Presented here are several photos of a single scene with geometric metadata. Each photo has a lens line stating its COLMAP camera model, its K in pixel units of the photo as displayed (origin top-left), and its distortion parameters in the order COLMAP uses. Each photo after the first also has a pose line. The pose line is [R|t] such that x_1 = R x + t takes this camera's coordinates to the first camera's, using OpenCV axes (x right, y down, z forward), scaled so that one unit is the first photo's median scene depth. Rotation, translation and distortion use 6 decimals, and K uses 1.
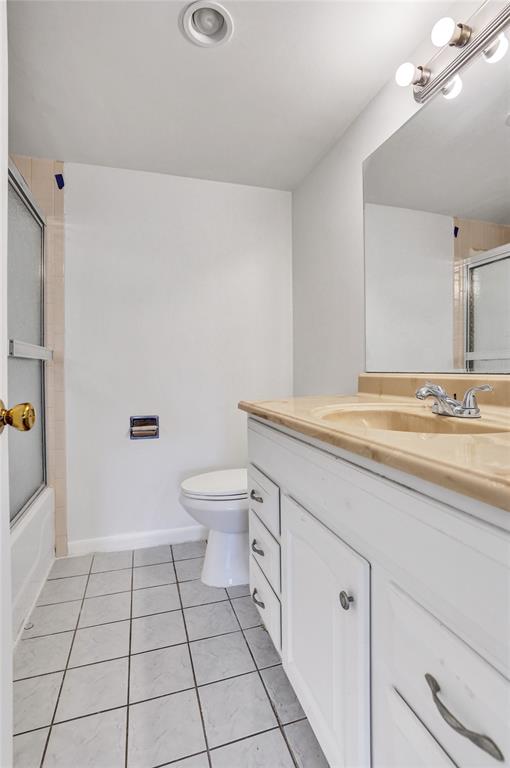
lens RADIAL K [[376.6, 0, 259.6], [0, 376.6, 371.2], [0, 0, 1]] dist [-0.028720, 0.006306]
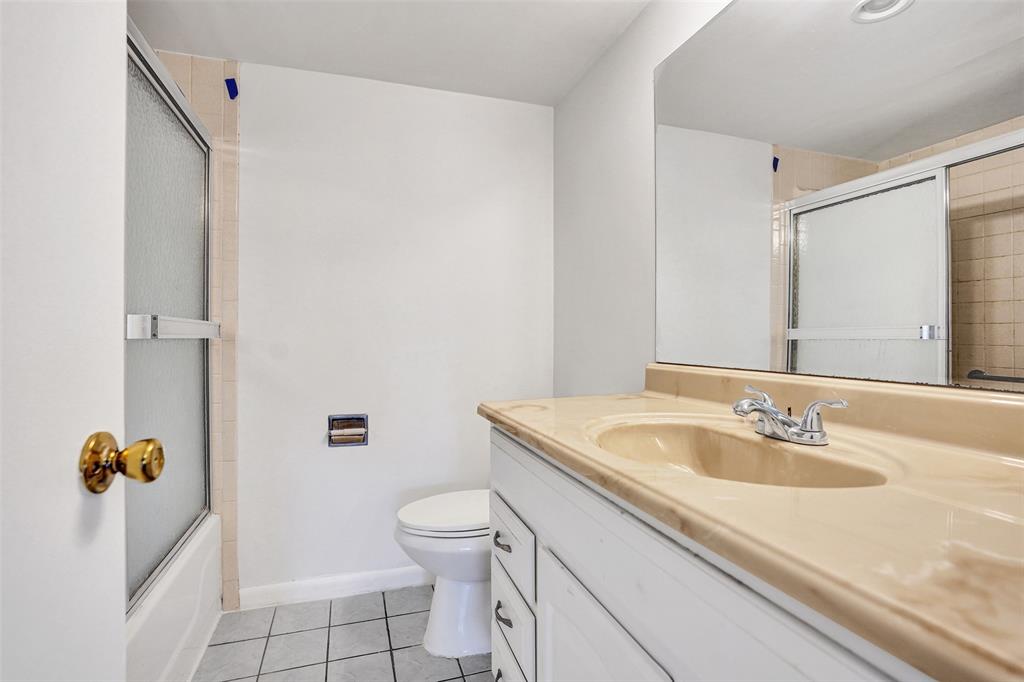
lens RADIAL K [[502.1, 0, 513.7], [0, 502.1, 344.9], [0, 0, 1]] dist [-0.028720, 0.006306]
pose [[0.999874, 0.009168, 0.012938, -0.001457], [-0.009206, 0.999953, 0.002873, -0.027695], [-0.012912, -0.002992, 0.999912, 0.042087]]
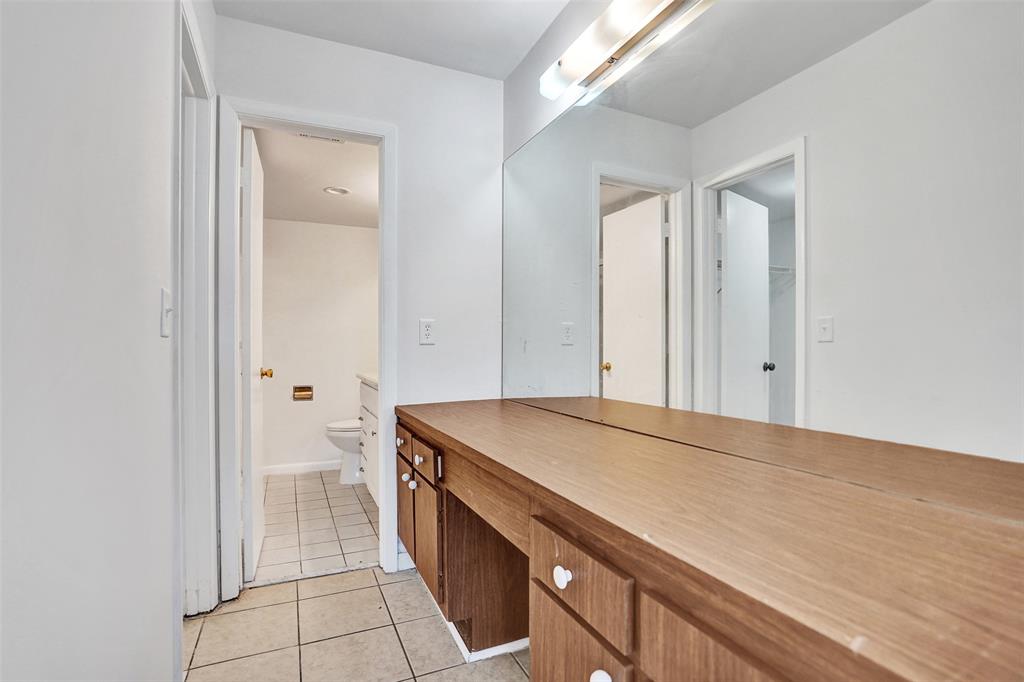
lens RADIAL K [[502.1, 0, 514.0], [0, 502.1, 344.2], [0, 0, 1]] dist [-0.028720, 0.006306]
pose [[0.990316, 0.022374, 0.137018, 0.324190], [-0.022453, 0.999747, -0.000974, -0.079844], [-0.137005, -0.002112, 0.990568, -1.418683]]
